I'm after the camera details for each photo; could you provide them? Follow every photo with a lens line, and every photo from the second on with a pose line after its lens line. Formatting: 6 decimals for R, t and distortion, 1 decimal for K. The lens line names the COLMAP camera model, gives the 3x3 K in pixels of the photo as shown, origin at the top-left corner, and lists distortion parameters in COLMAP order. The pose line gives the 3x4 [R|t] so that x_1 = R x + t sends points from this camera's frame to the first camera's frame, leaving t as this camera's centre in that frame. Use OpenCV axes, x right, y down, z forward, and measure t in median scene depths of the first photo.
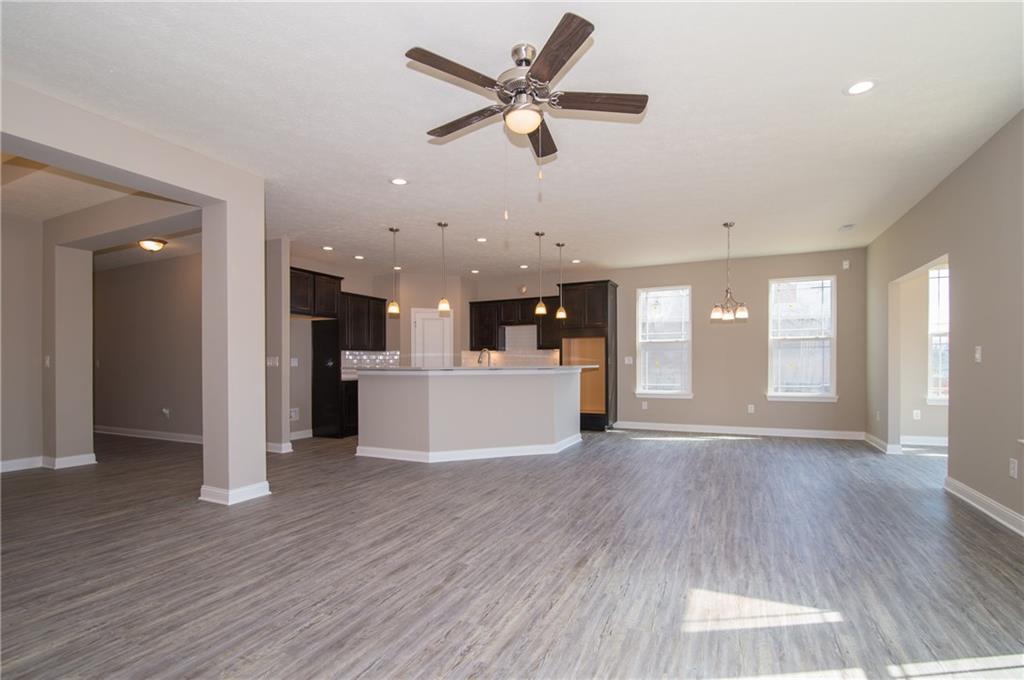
lens RADIAL K [[473.8, 0, 508.2], [0, 473.8, 369.2], [0, 0, 1]] dist [-0.021425, 0.002139]
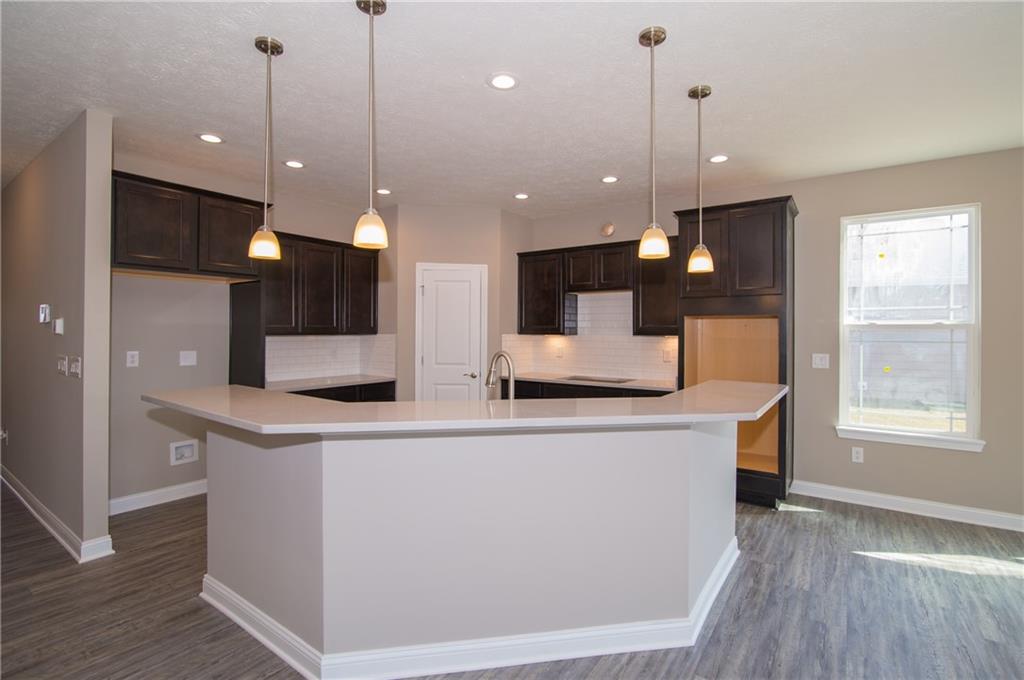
lens RADIAL K [[473.8, 0, 517.3], [0, 473.8, 332.0], [0, 0, 1]] dist [-0.021425, 0.002139]
pose [[0.986704, 0.012208, -0.162066, 0.035088], [-0.013802, 0.999867, -0.008715, -0.078335], [0.161938, 0.010836, 0.986741, 0.882772]]
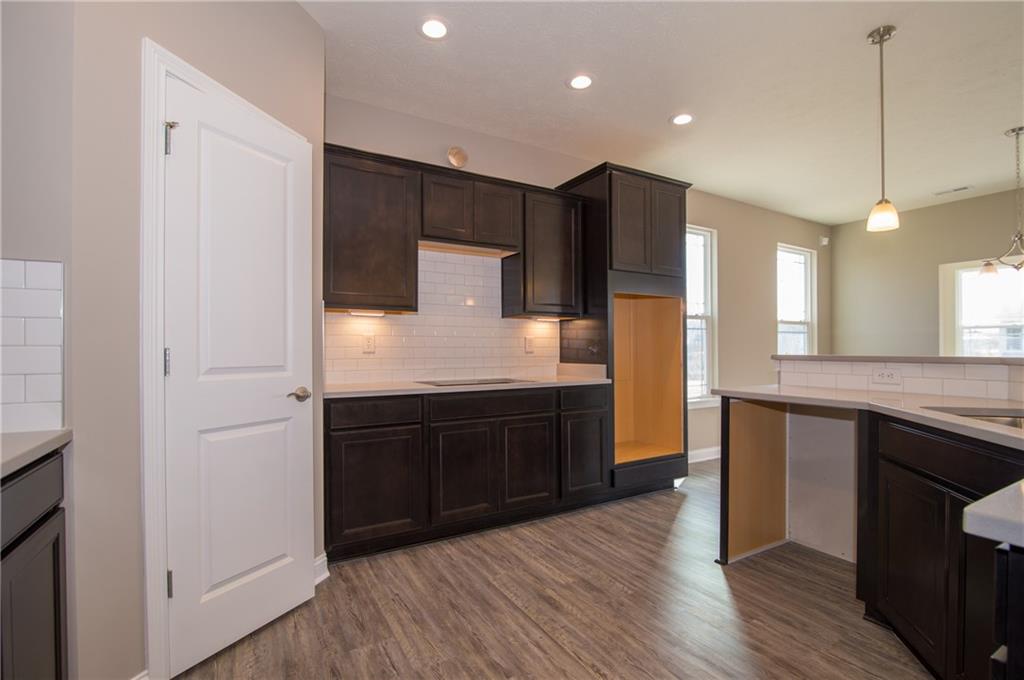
lens RADIAL K [[473.8, 0, 513.5], [0, 473.8, 346.2], [0, 0, 1]] dist [-0.021425, 0.002139]
pose [[0.558874, 0.010697, 0.829183, -0.547486], [0.009268, 0.999774, -0.019144, -0.017075], [-0.829201, 0.018384, 0.558649, 1.583556]]
